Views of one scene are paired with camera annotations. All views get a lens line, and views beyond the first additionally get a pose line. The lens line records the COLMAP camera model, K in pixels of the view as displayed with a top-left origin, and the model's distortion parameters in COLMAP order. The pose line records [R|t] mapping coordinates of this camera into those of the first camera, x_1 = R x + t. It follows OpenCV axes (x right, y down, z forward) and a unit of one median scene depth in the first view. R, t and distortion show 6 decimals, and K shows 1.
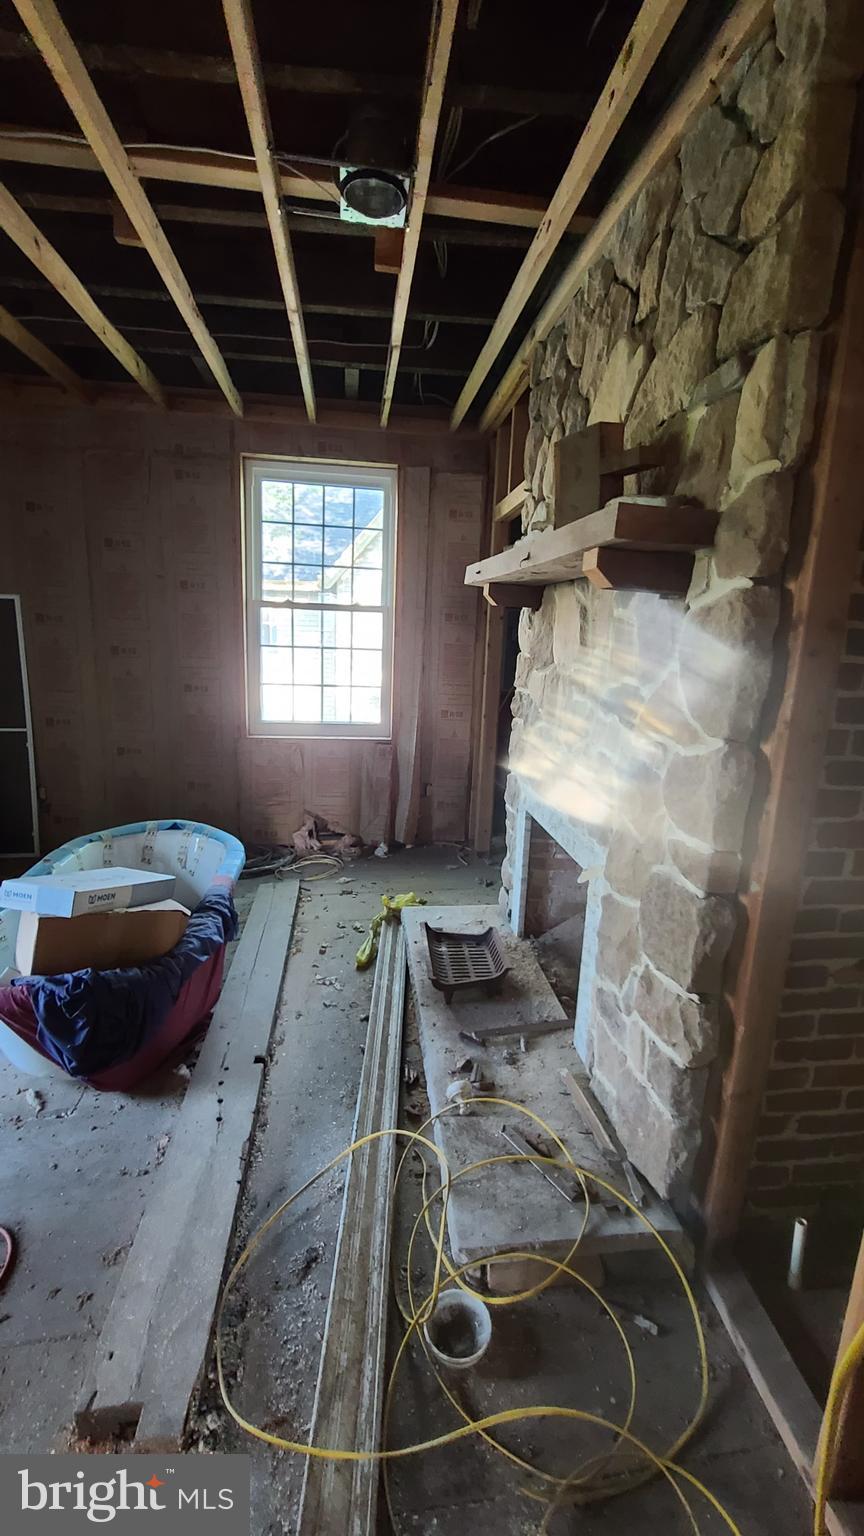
lens RADIAL K [[631.3, 0, 434.6], [0, 631.3, 764.2], [0, 0, 1]] dist [-0.002087, -0.000102]
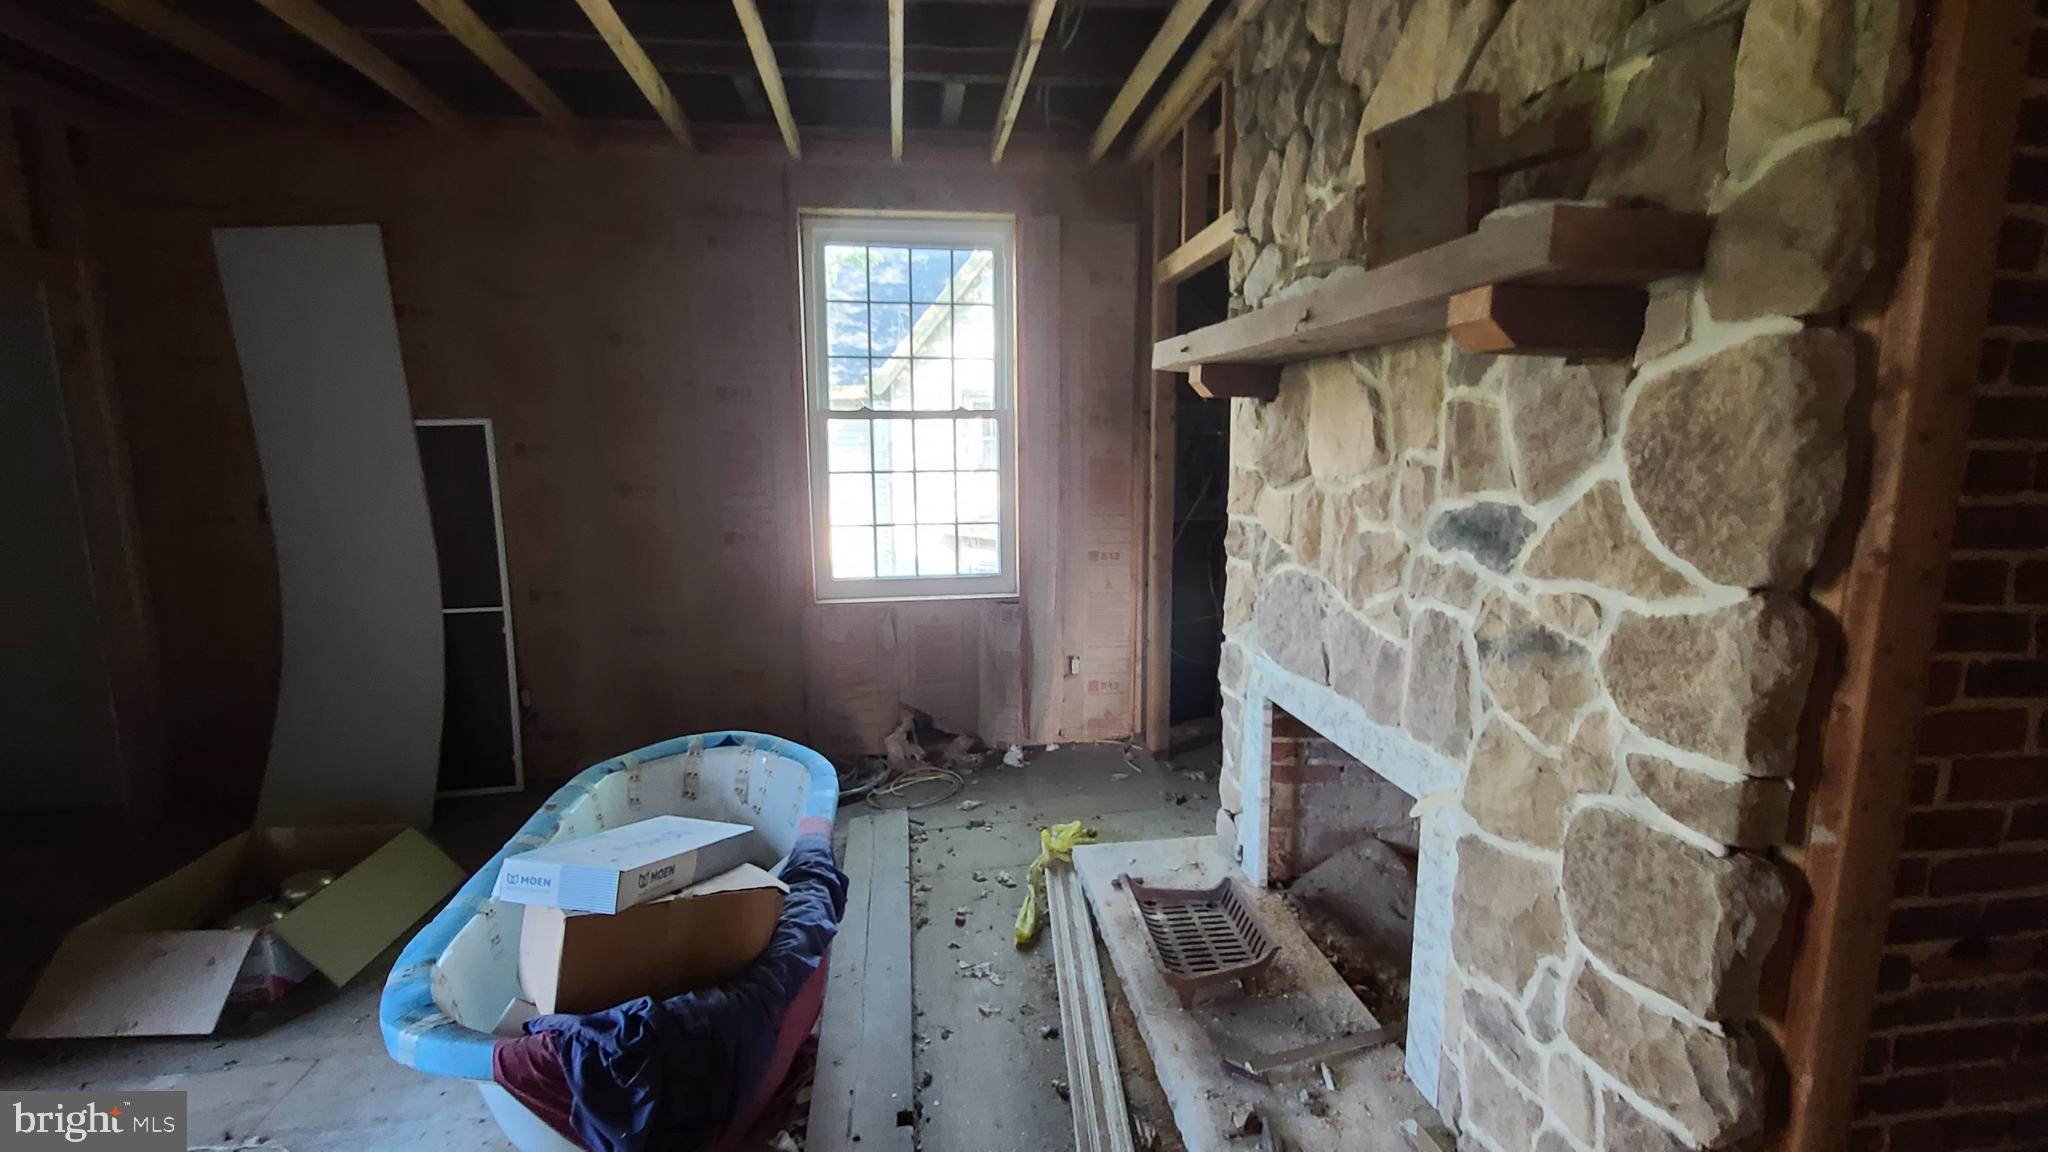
lens RADIAL K [[843.0, 0, 1019.7], [0, 843.0, 569.7], [0, 0, 1]] dist [-0.002417, -0.000373]
pose [[0.998776, -0.049466, 0.000544, -0.121174], [0.049411, 0.997002, -0.059543, -0.022804], [0.002403, 0.059497, 0.998226, 0.109761]]
